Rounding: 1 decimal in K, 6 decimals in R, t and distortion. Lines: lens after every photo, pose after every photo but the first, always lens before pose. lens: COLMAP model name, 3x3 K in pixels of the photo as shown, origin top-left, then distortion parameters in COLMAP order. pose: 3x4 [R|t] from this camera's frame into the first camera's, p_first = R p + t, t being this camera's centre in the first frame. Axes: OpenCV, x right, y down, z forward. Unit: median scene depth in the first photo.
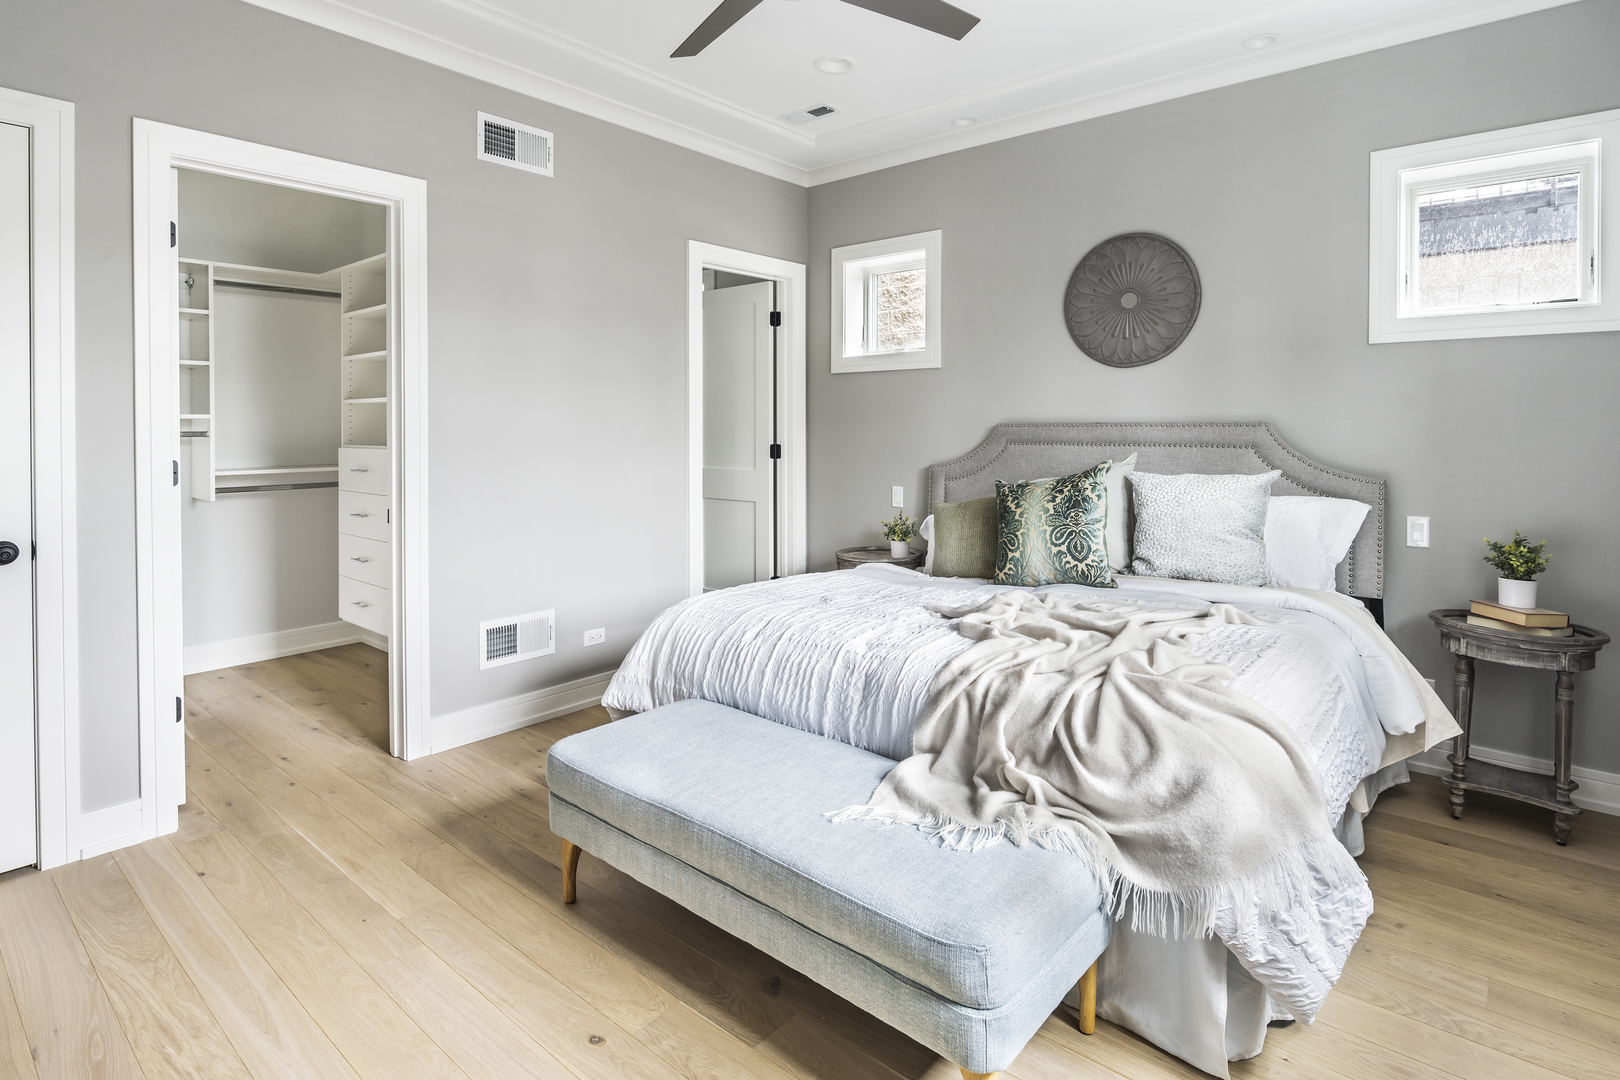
lens RADIAL K [[825.1, 0, 809.8], [0, 825.1, 438.8], [0, 0, 1]] dist [-0.021826, 0.000438]
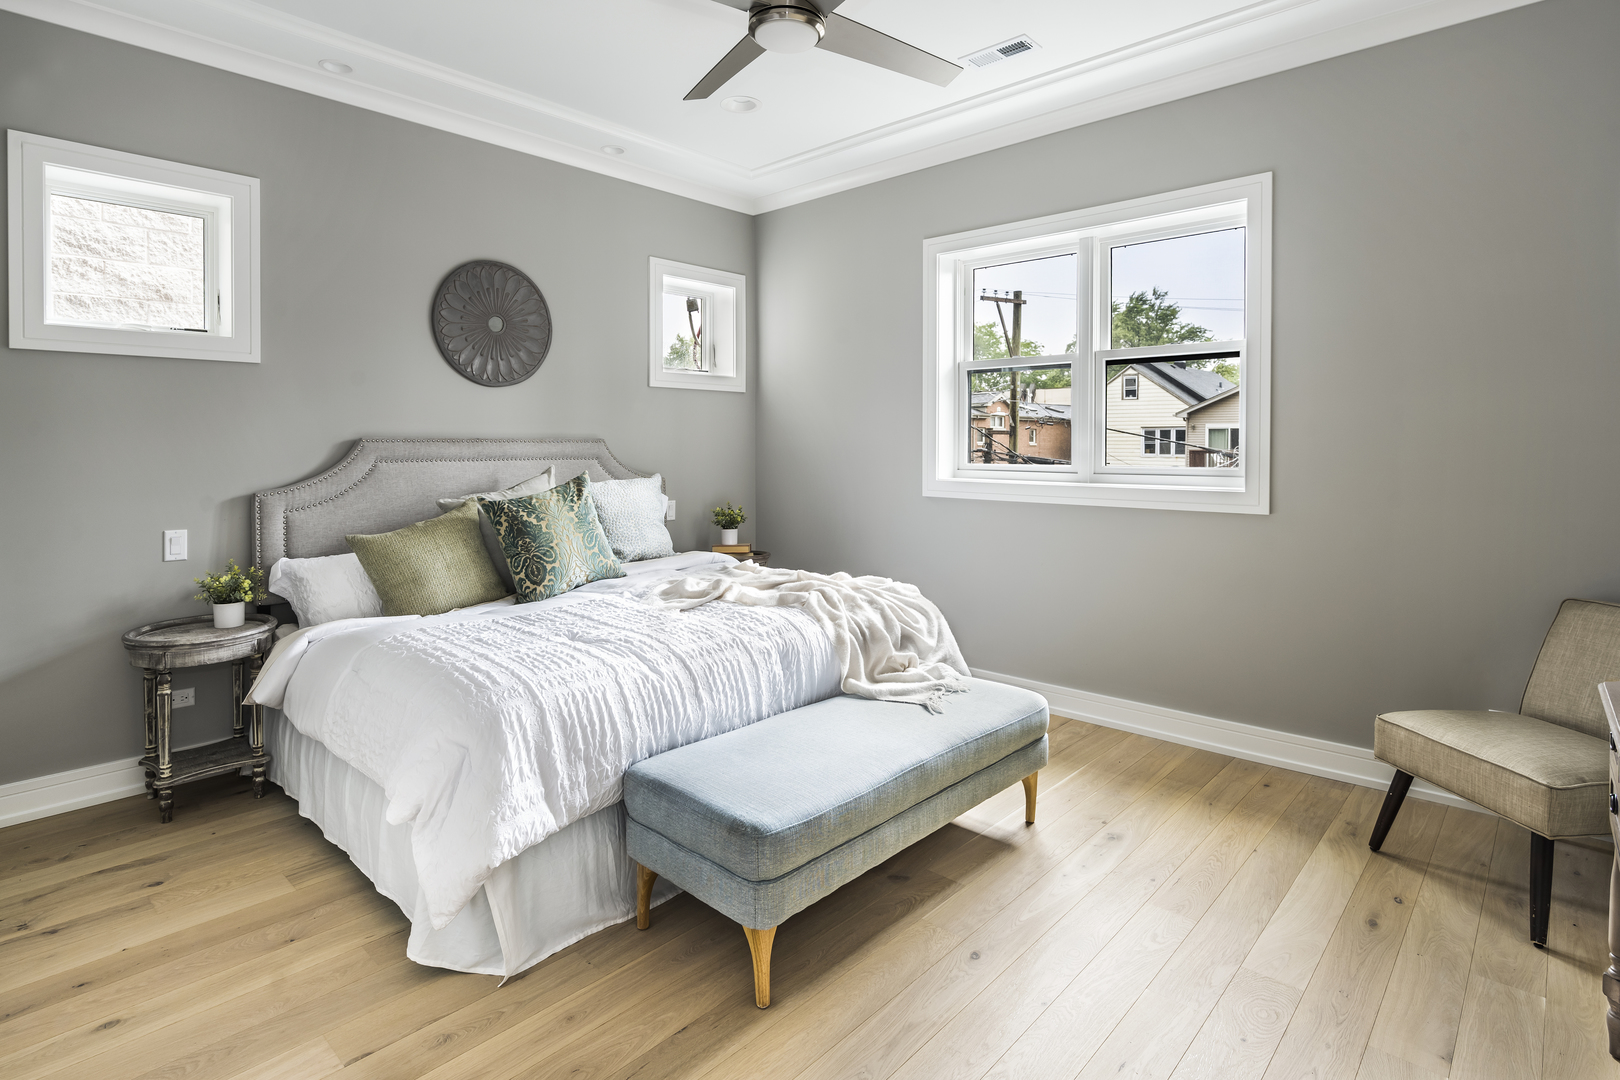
lens RADIAL K [[836.7, 0, 811.5], [0, 836.7, 456.8], [0, 0, 1]] dist [-0.001500, 0.000612]
pose [[0.034756, -0.017581, 0.999241, -0.787488], [0.009923, 0.999802, 0.017246, -0.011567], [-0.999347, 0.009316, 0.034923, 0.628693]]
